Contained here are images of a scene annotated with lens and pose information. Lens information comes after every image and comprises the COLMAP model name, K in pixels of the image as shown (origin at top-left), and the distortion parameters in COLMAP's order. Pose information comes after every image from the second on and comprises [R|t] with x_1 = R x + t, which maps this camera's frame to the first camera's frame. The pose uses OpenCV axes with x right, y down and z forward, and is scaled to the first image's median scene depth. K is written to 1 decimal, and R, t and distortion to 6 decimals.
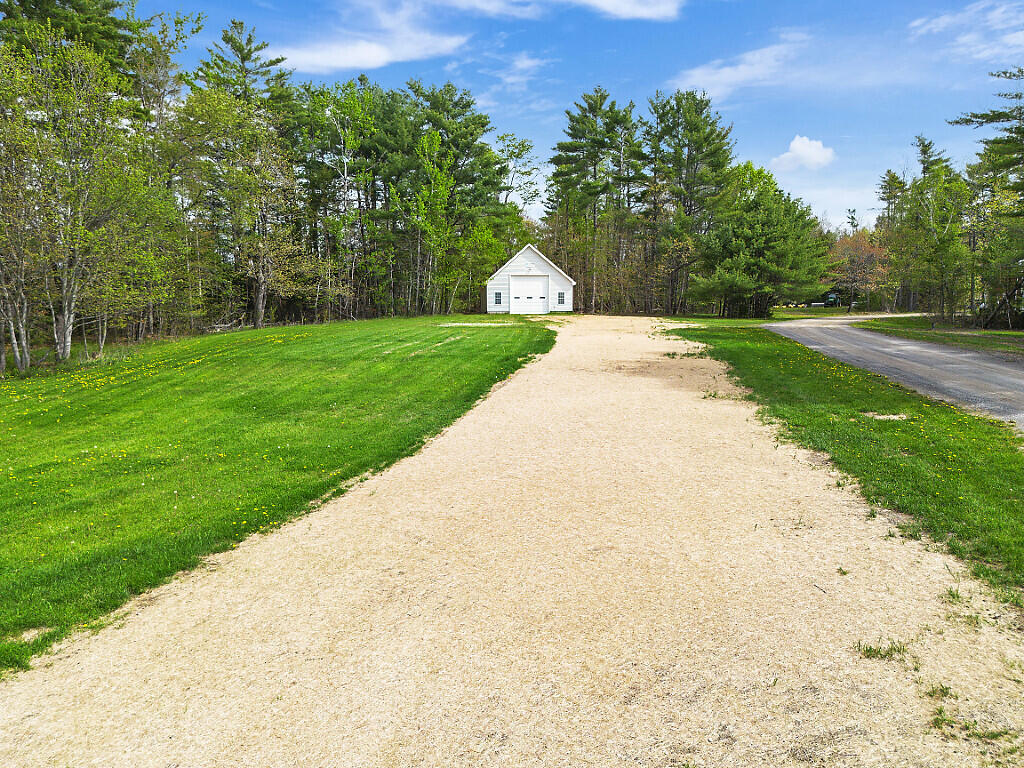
lens RADIAL K [[719.4, 0, 512.0], [0, 719.4, 384.0], [0, 0, 1]] dist [0.078366, -0.085208]
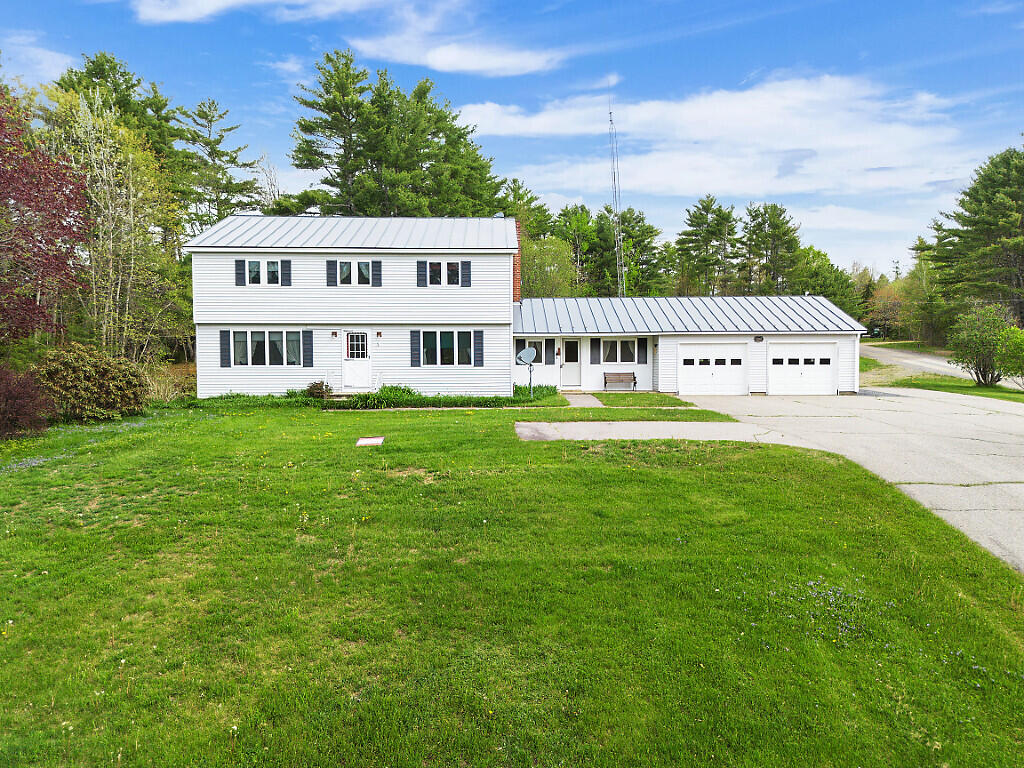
lens RADIAL K [[719.4, 0, 512.0], [0, 719.4, 384.0], [0, 0, 1]] dist [0.078366, -0.085208]
pose [[0.997018, 0.003325, -0.077104, -0.206985], [-0.006868, 0.998930, -0.045729, 0.074523], [0.076870, 0.046122, 0.995974, -0.631630]]
